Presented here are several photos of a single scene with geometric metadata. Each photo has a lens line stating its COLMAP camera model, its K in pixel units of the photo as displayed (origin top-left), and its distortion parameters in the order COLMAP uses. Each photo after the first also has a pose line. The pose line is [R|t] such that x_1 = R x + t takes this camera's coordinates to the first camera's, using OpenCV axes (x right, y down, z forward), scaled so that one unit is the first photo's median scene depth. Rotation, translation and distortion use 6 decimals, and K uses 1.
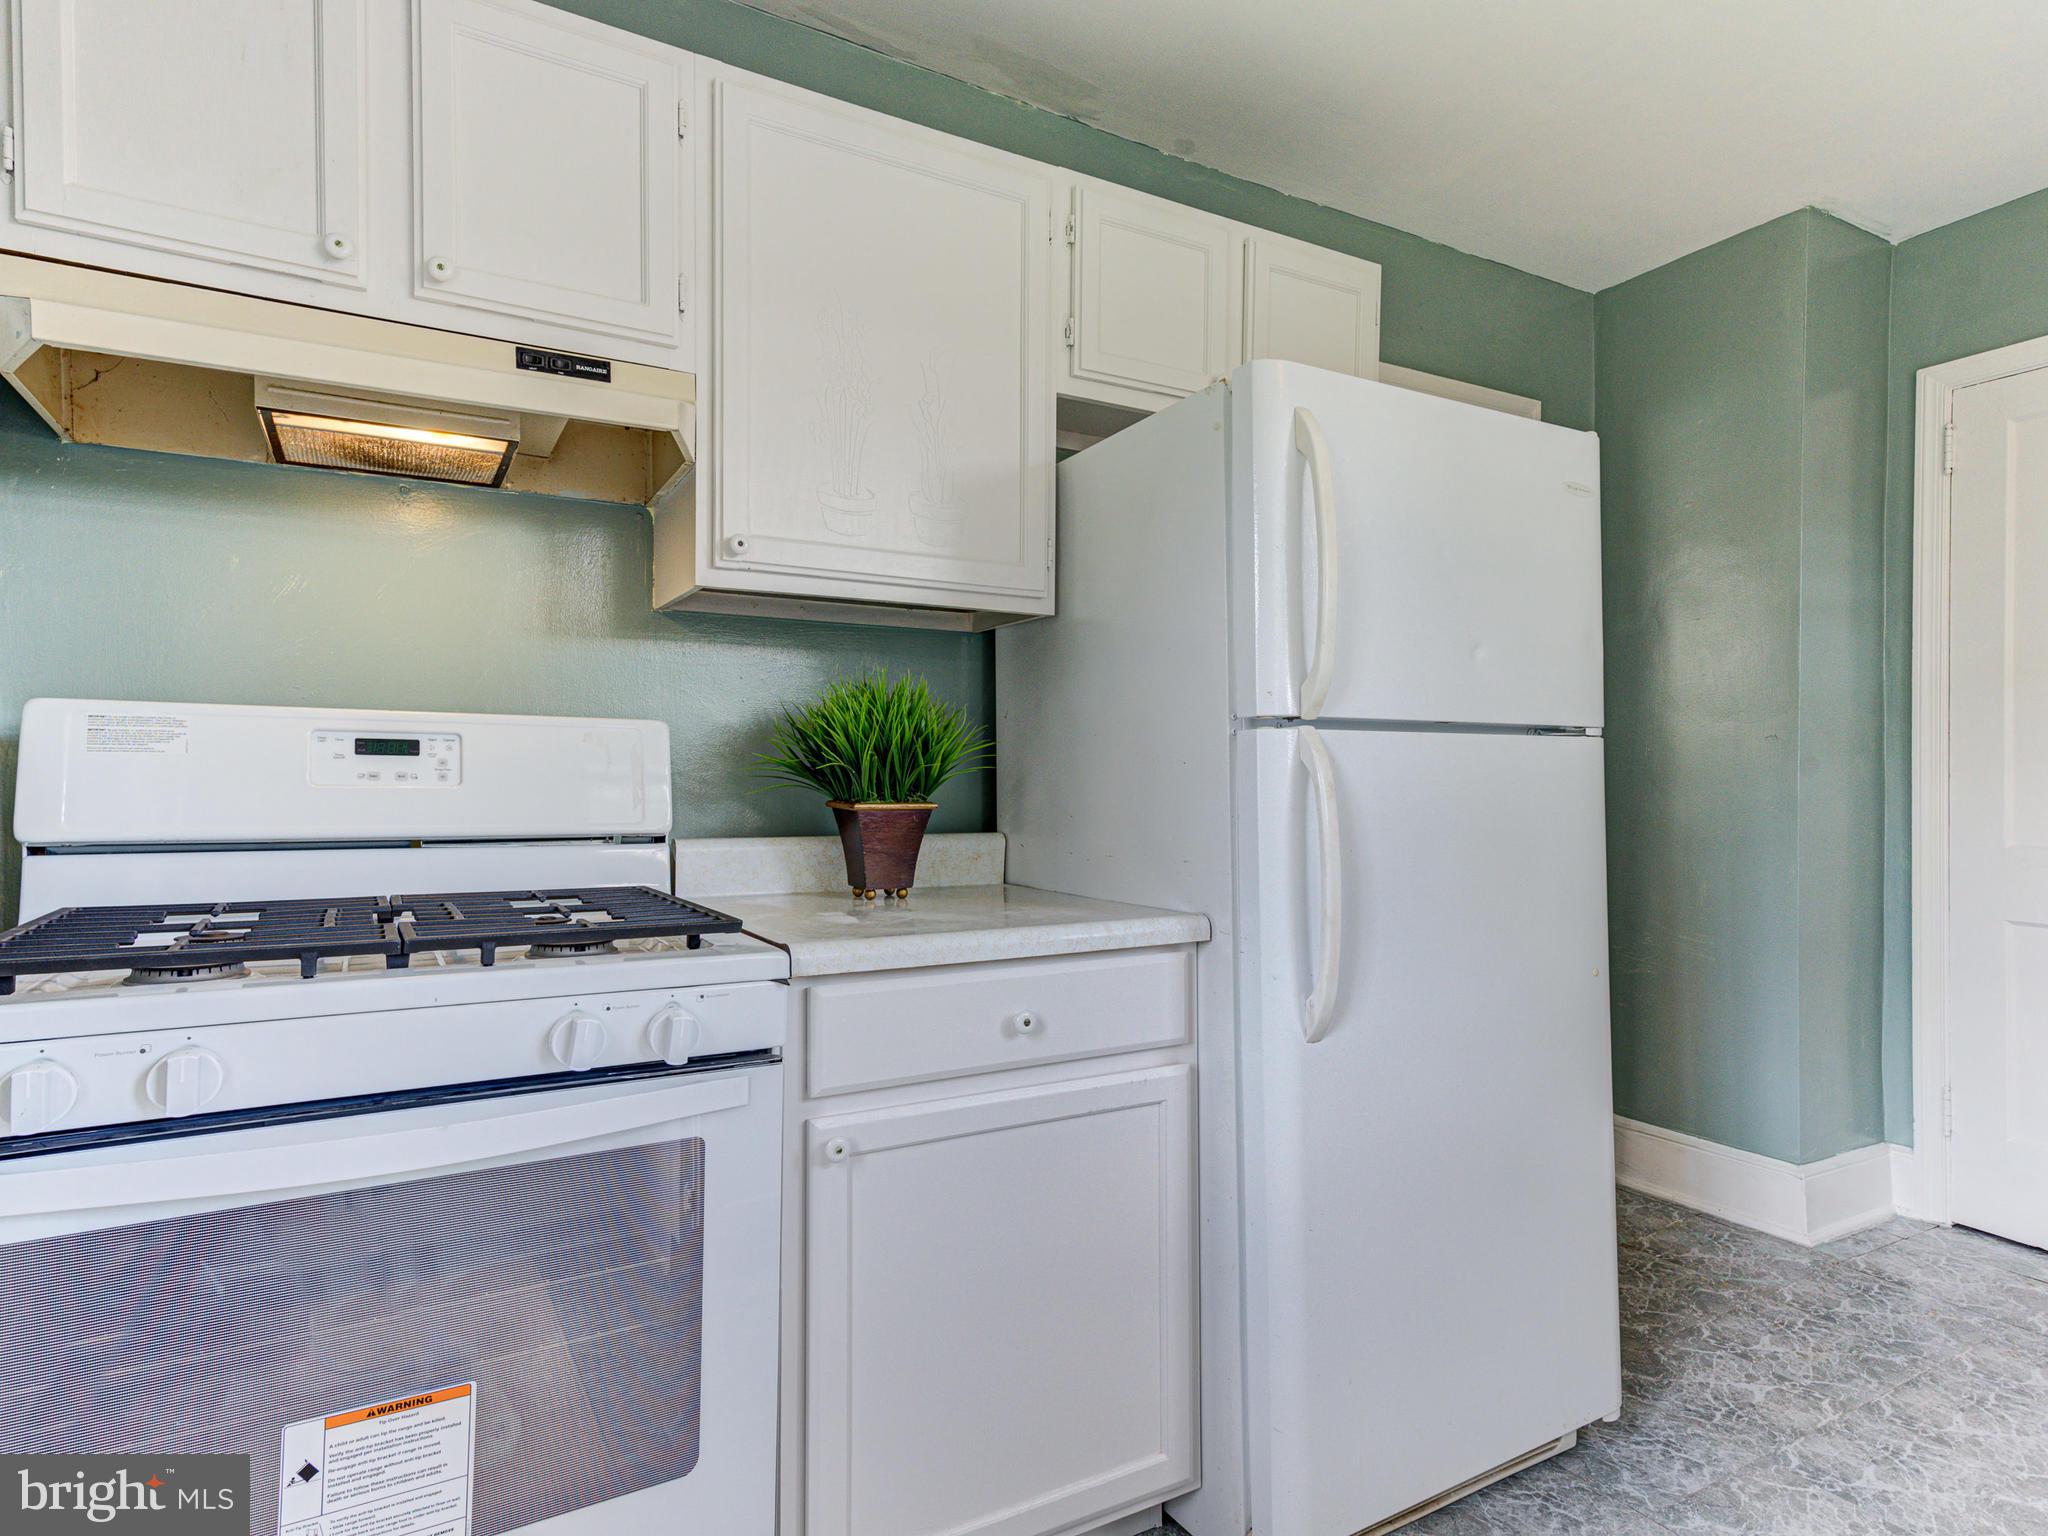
lens RADIAL K [[1059.6, 0, 1018.7], [0, 1059.6, 775.7], [0, 0, 1]] dist [0.011202, 0.000381]
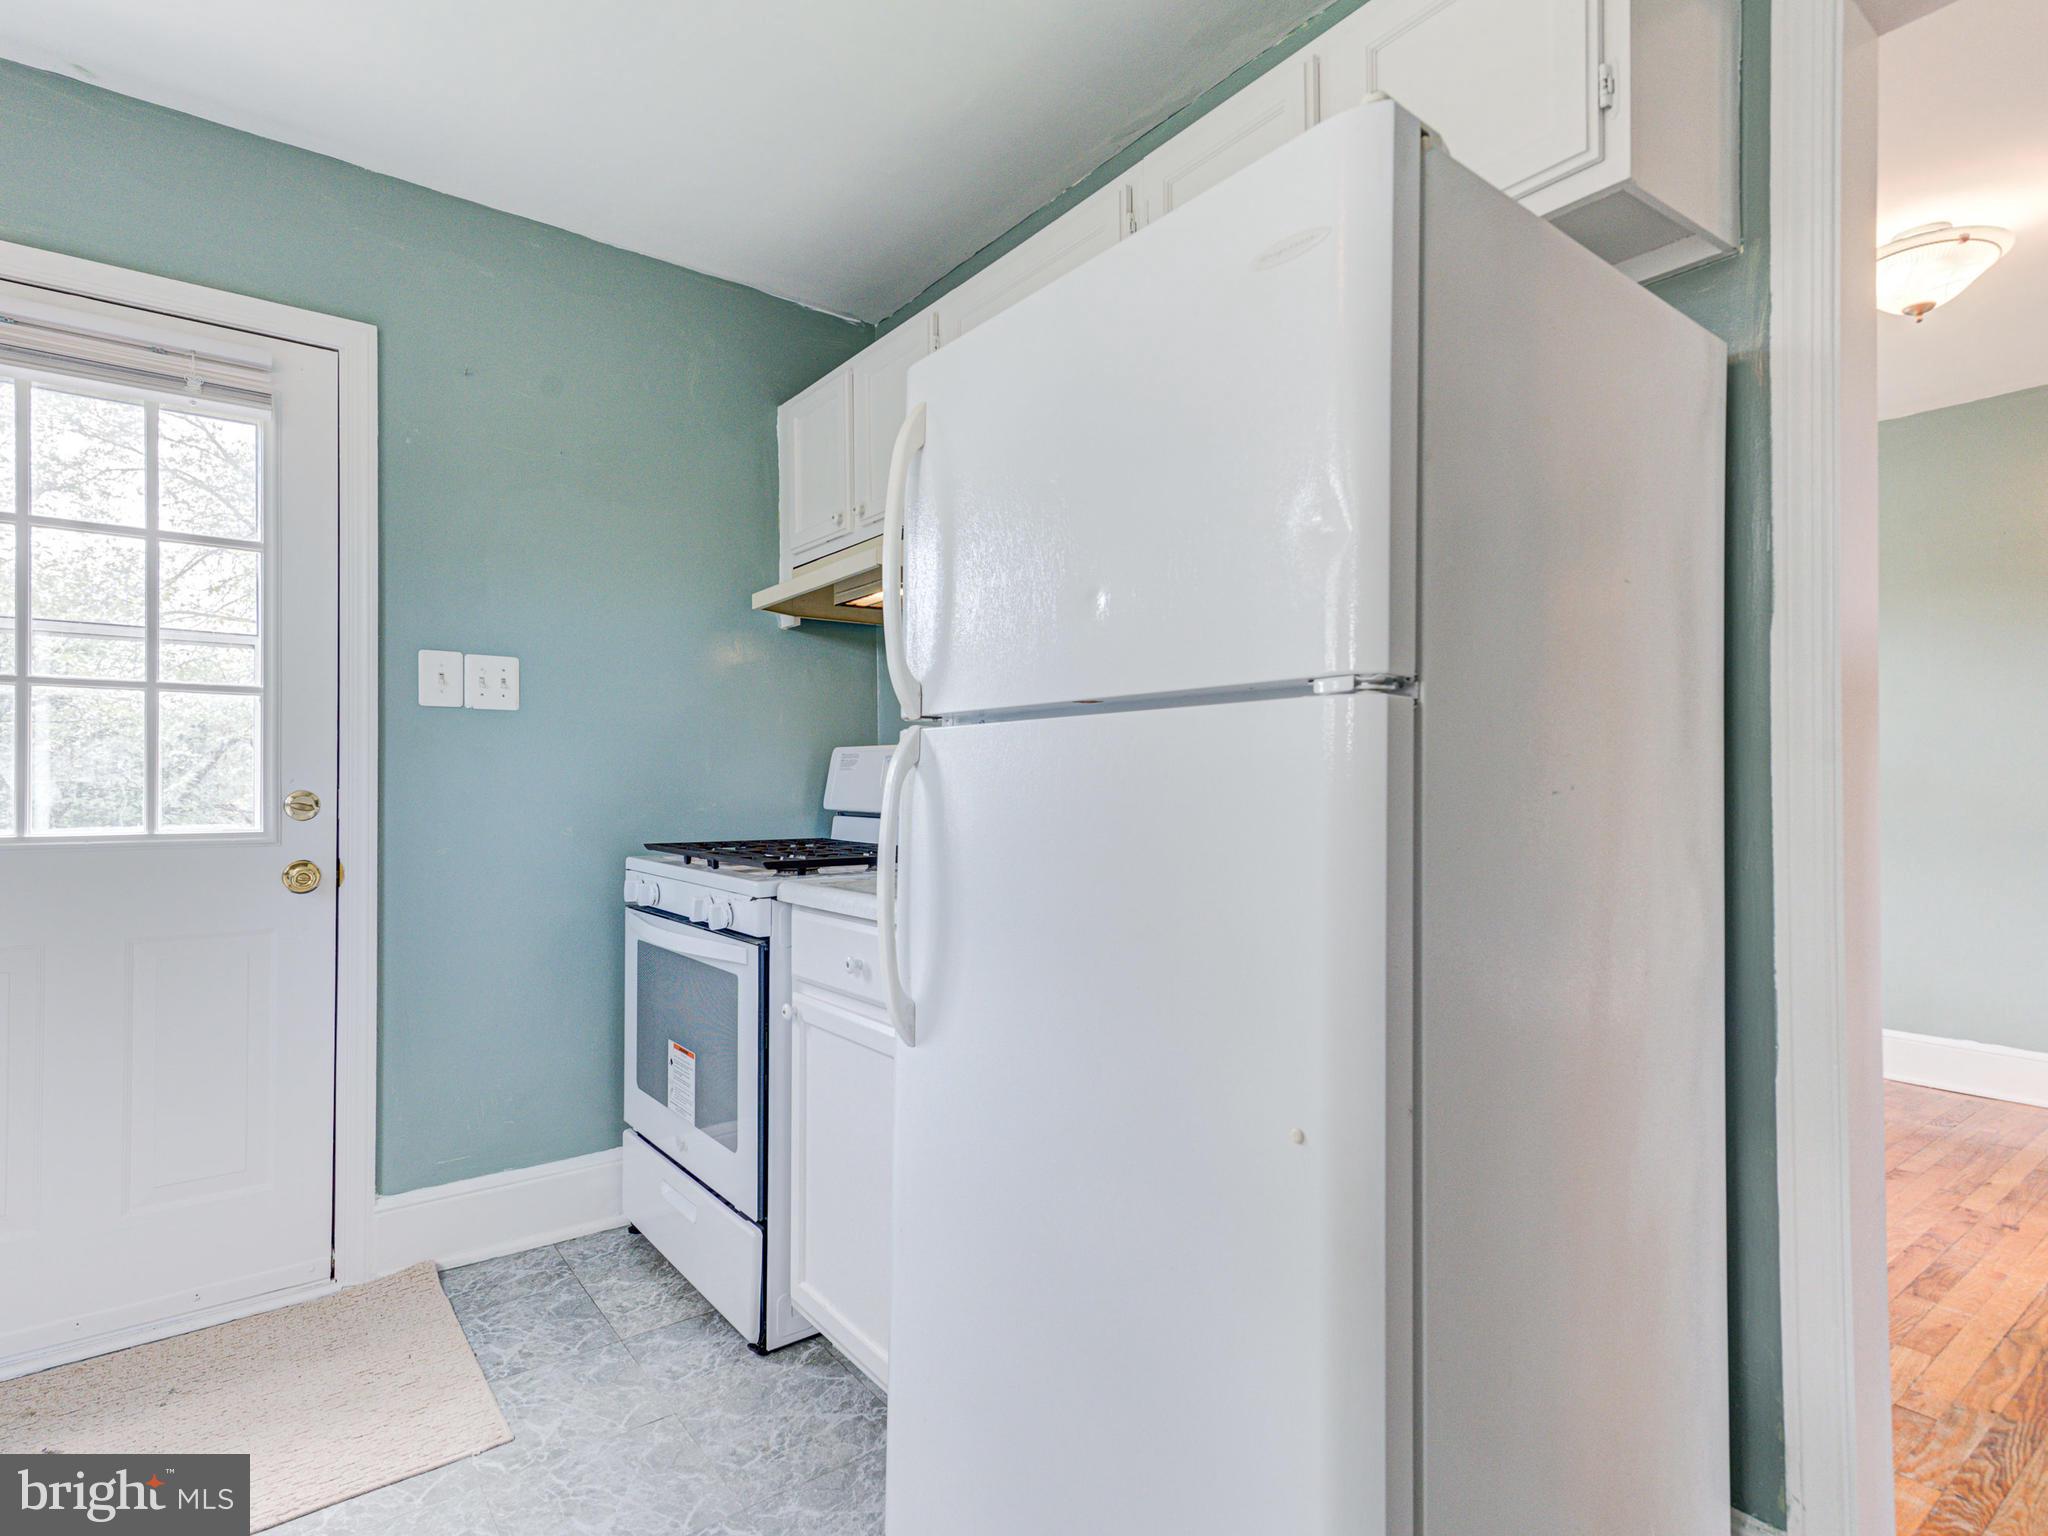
lens RADIAL K [[1059.6, 0, 1018.7], [0, 1059.6, 775.7], [0, 0, 1]] dist [0.011202, 0.000381]
pose [[0.125243, -0.008352, -0.992091, 1.446529], [-0.004903, 0.999947, -0.009037, 0.007311], [0.992114, 0.005996, 0.125195, 1.114701]]
